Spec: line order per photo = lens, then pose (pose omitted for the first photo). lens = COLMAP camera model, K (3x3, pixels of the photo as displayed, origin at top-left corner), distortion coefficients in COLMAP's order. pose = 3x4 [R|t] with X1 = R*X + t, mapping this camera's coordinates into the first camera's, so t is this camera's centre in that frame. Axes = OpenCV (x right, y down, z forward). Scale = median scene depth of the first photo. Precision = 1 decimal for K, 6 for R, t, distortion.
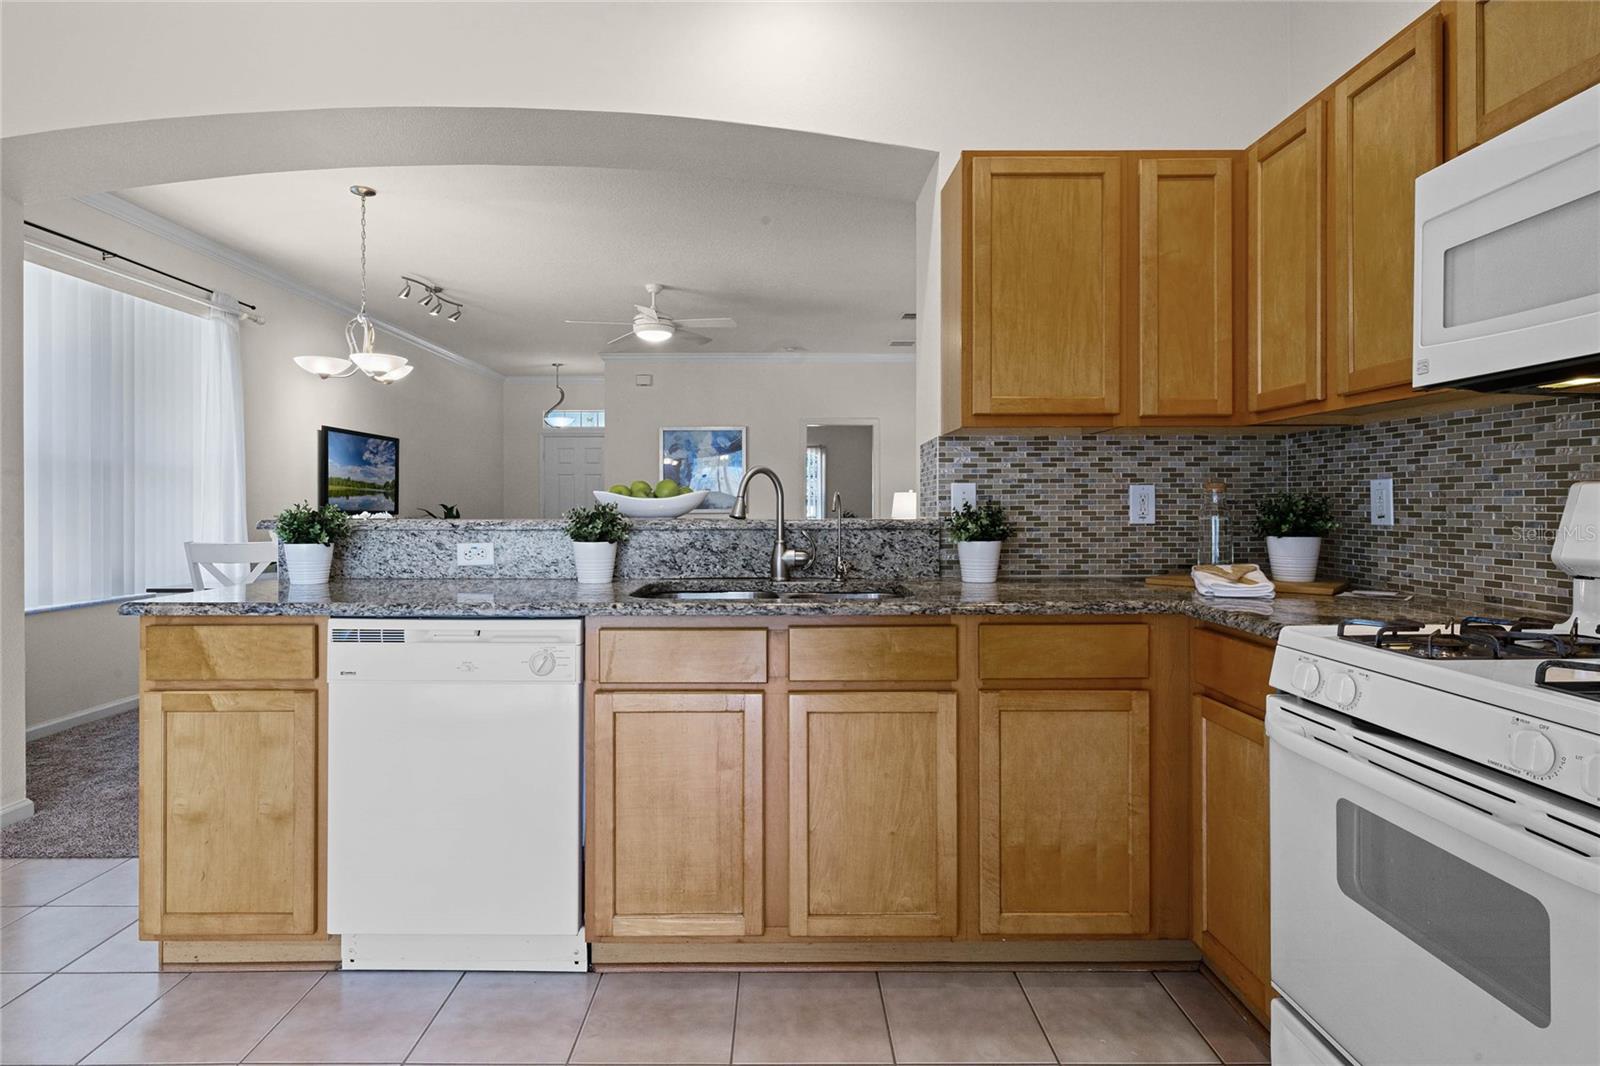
lens RADIAL K [[795.4, 0, 780.4], [0, 795.4, 496.5], [0, 0, 1]] dist [-0.010418, 0.000080]
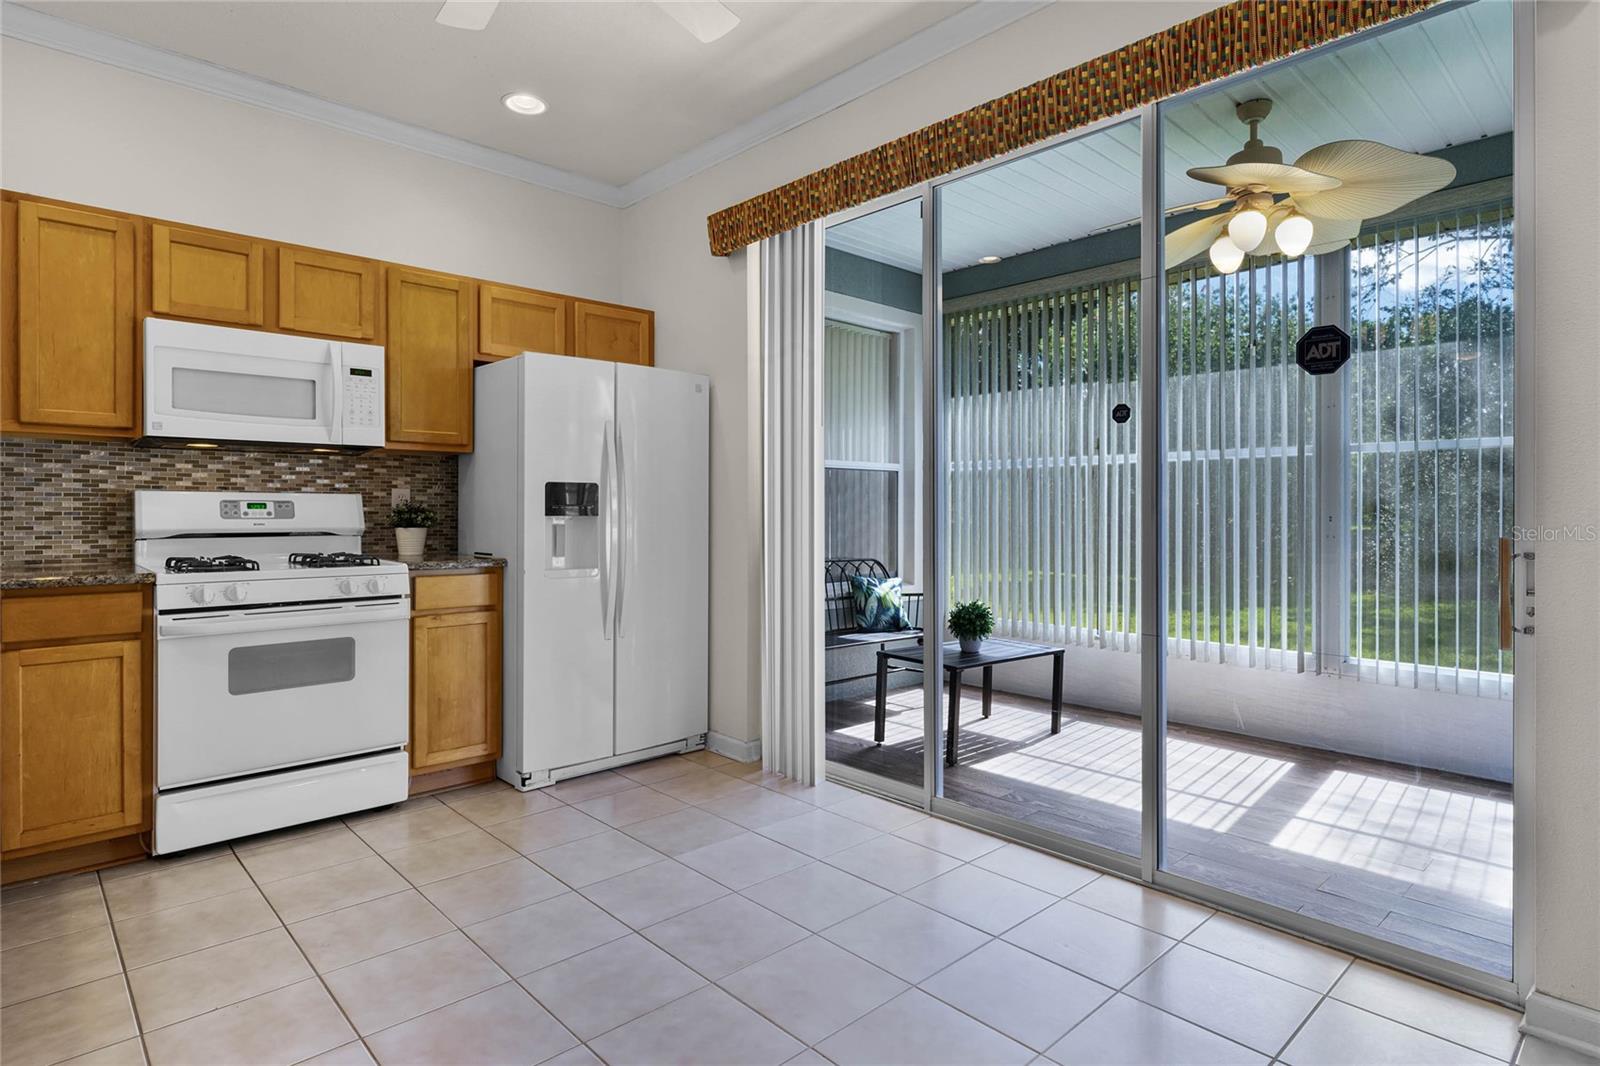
lens RADIAL K [[838.6, 0, 807.0], [0, 838.6, 524.6], [0, 0, 1]] dist [-0.000468, -0.000111]
pose [[-0.681338, -0.028200, 0.731426, -1.387073], [-0.015491, 0.999589, 0.024109, -0.007970], [-0.731805, 0.005096, -0.681495, 1.037770]]
